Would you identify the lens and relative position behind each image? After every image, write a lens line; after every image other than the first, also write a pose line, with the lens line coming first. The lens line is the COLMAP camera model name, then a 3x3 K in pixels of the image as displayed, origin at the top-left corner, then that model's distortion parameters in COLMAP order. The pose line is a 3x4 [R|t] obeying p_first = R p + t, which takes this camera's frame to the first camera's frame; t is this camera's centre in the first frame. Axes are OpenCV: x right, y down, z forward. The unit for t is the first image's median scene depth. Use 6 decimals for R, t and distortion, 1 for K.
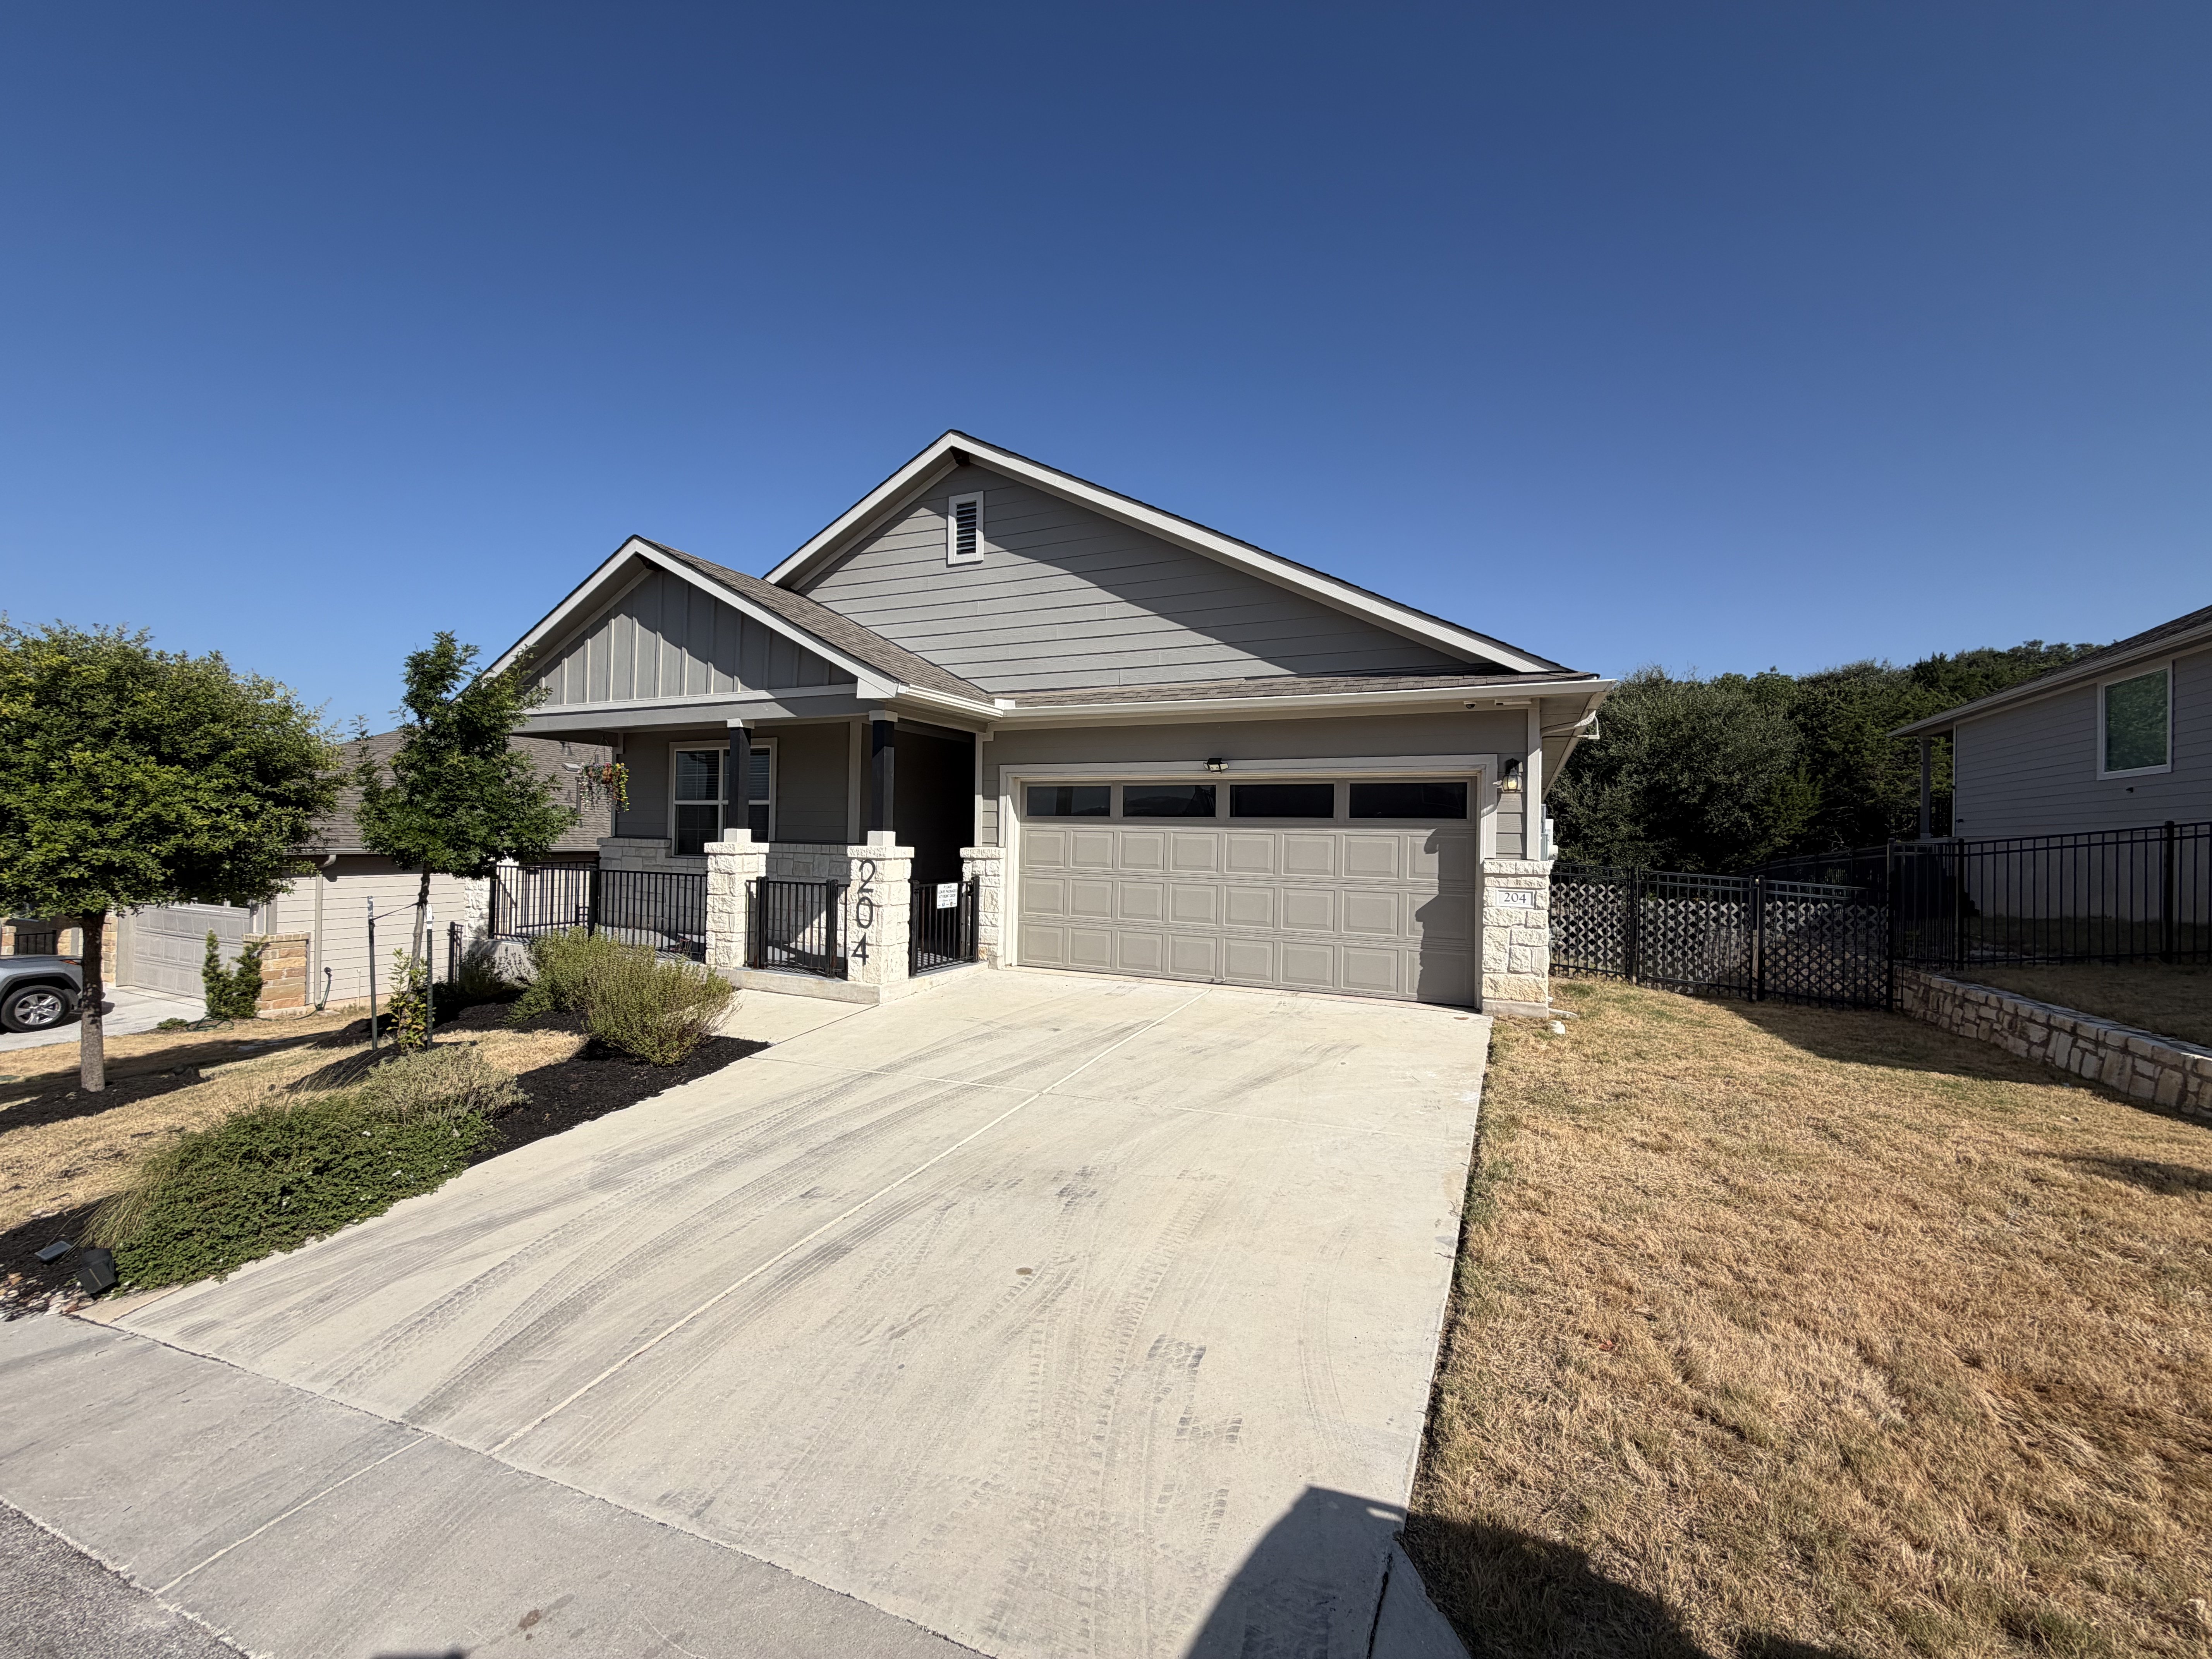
lens RADIAL K [[879.0, 0, 1100.1], [0, 879.0, 827.2], [0, 0, 1]] dist [0.000066, -0.000059]
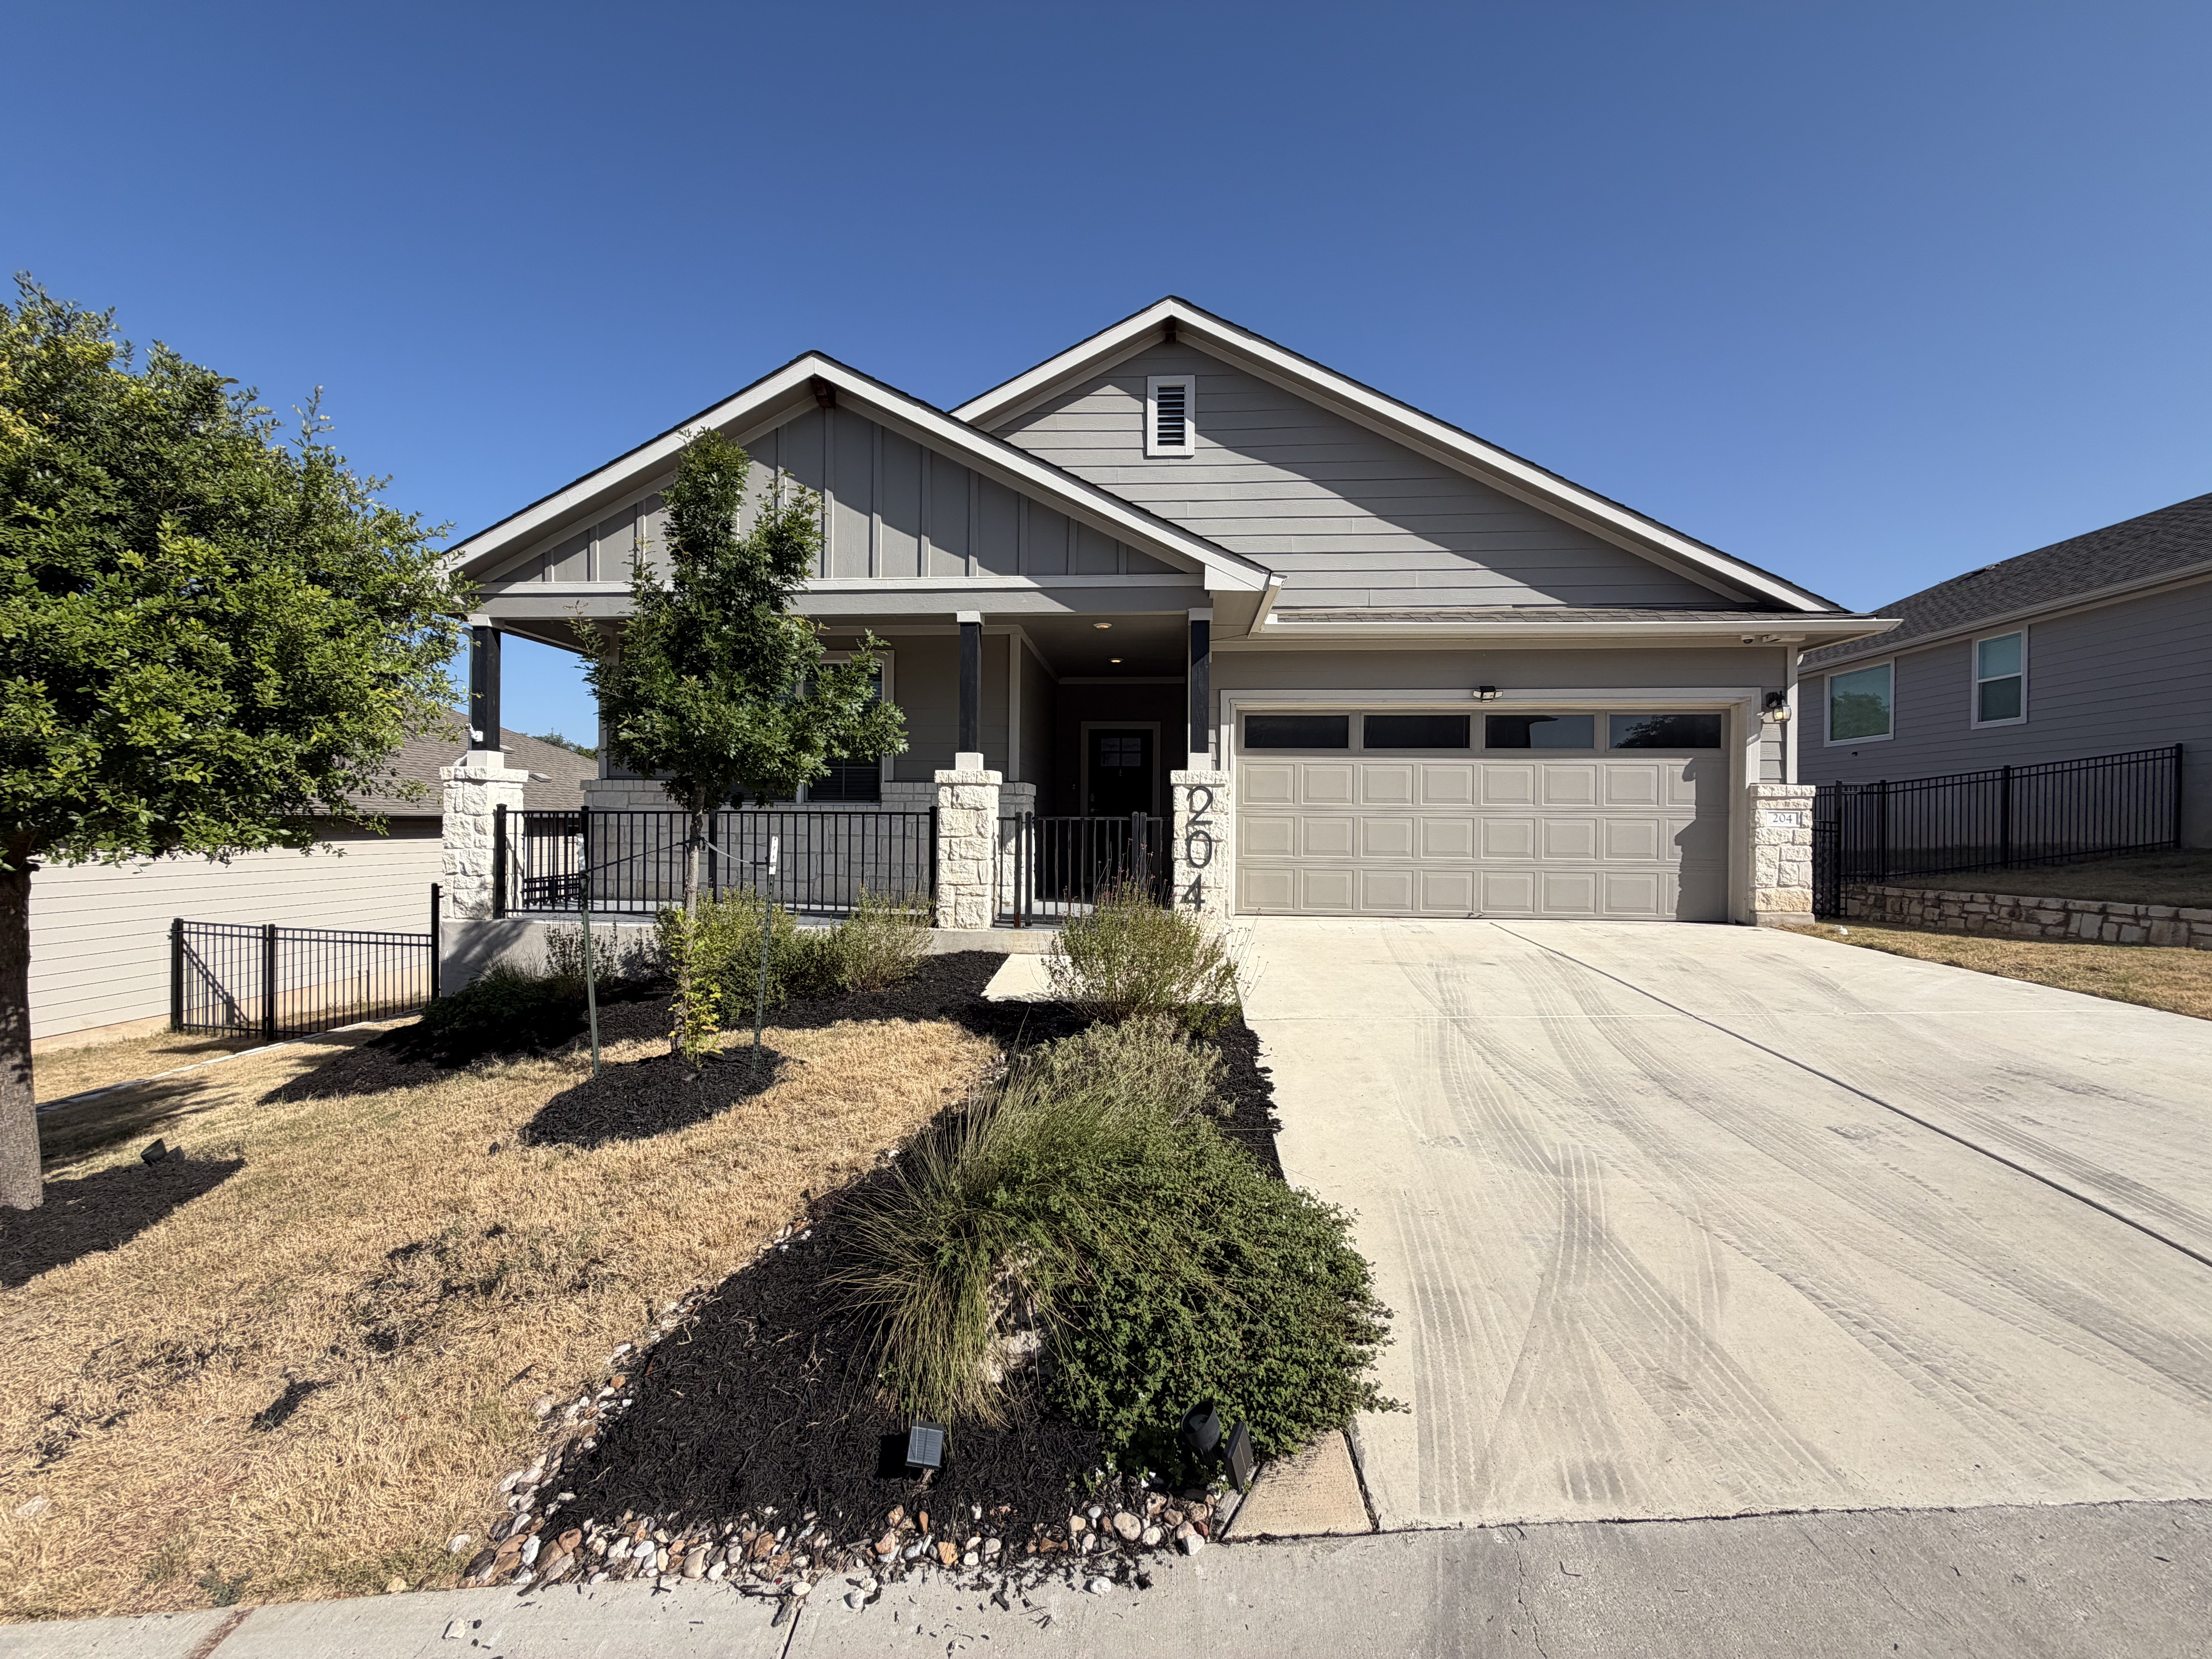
lens RADIAL K [[879.0, 0, 1100.1], [0, 879.0, 827.2], [0, 0, 1]] dist [0.000066, -0.000059]
pose [[0.934127, -0.012934, 0.356706, -0.643891], [0.005786, 0.999761, 0.021098, 0.056949], [-0.356893, -0.017644, 0.933978, 0.250817]]
